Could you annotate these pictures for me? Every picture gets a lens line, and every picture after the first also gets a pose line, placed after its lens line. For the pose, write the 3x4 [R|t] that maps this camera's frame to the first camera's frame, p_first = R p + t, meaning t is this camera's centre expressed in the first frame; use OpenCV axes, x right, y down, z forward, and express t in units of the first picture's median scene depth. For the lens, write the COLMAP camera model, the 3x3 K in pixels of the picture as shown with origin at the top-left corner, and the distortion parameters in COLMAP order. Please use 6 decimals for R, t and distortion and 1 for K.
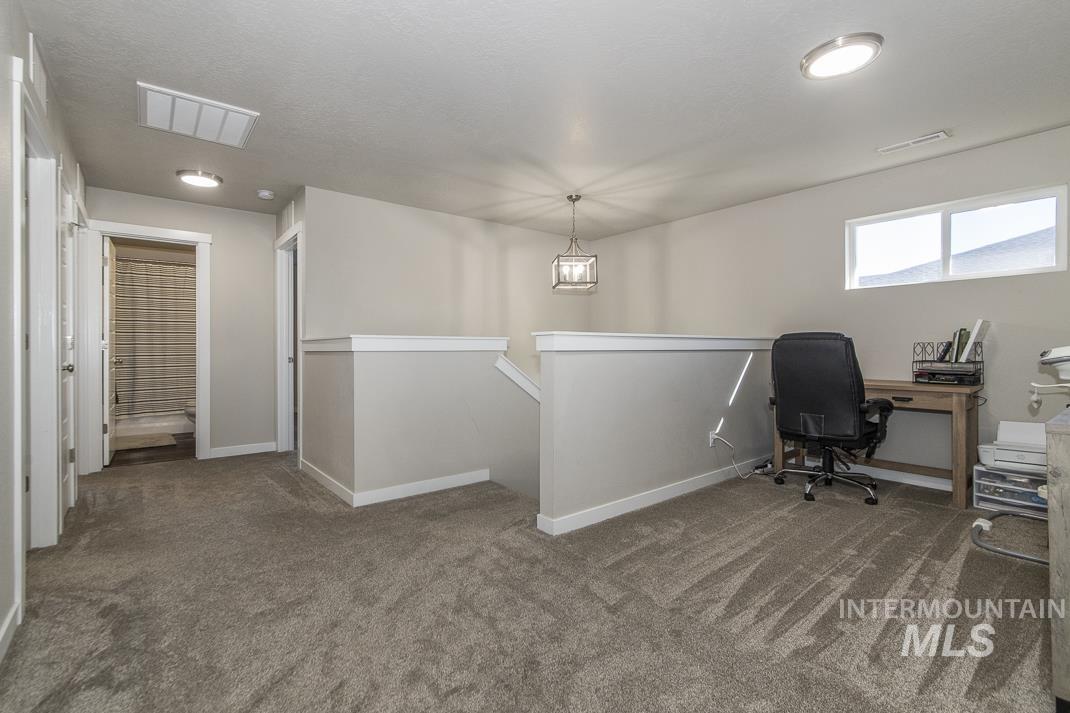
lens RADIAL K [[481.6, 0, 535.0], [0, 481.6, 356.5], [0, 0, 1]] dist [0.000636, 0.000093]
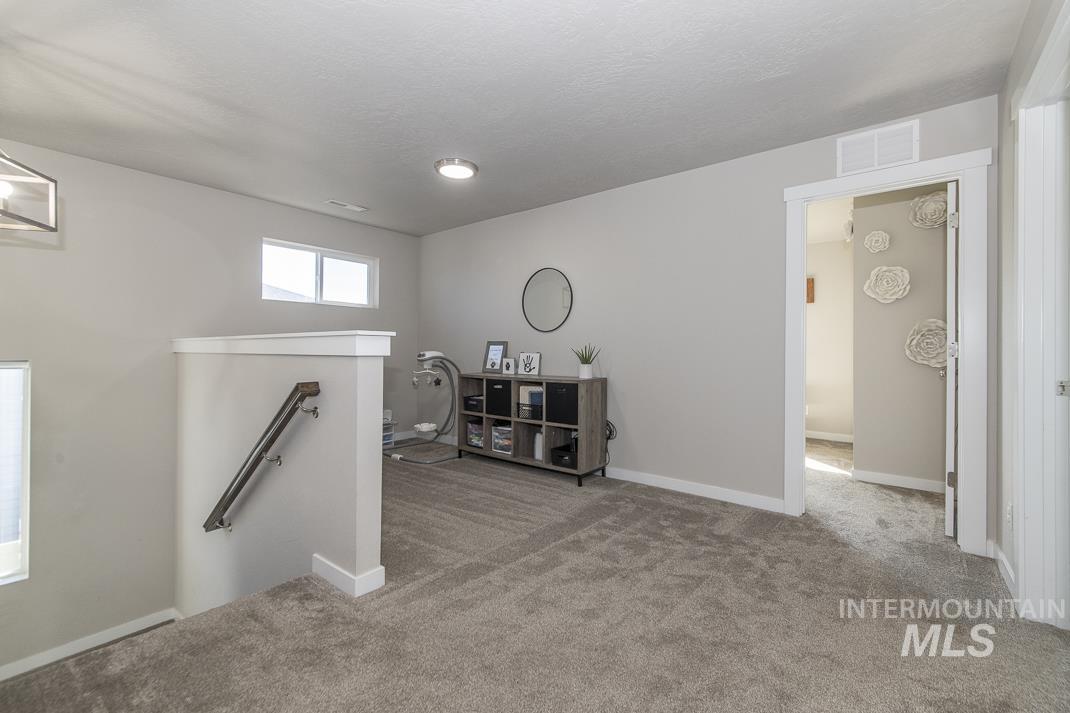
lens RADIAL K [[434.4, 0, 535.0], [0, 434.4, 356.5], [0, 0, 1]] dist [-0.000954, -0.000140]
pose [[-0.182576, -0.009150, 0.983149, -0.733039], [0.009531, 0.999893, 0.011076, -0.016663], [-0.983146, 0.011393, -0.182469, 0.902355]]
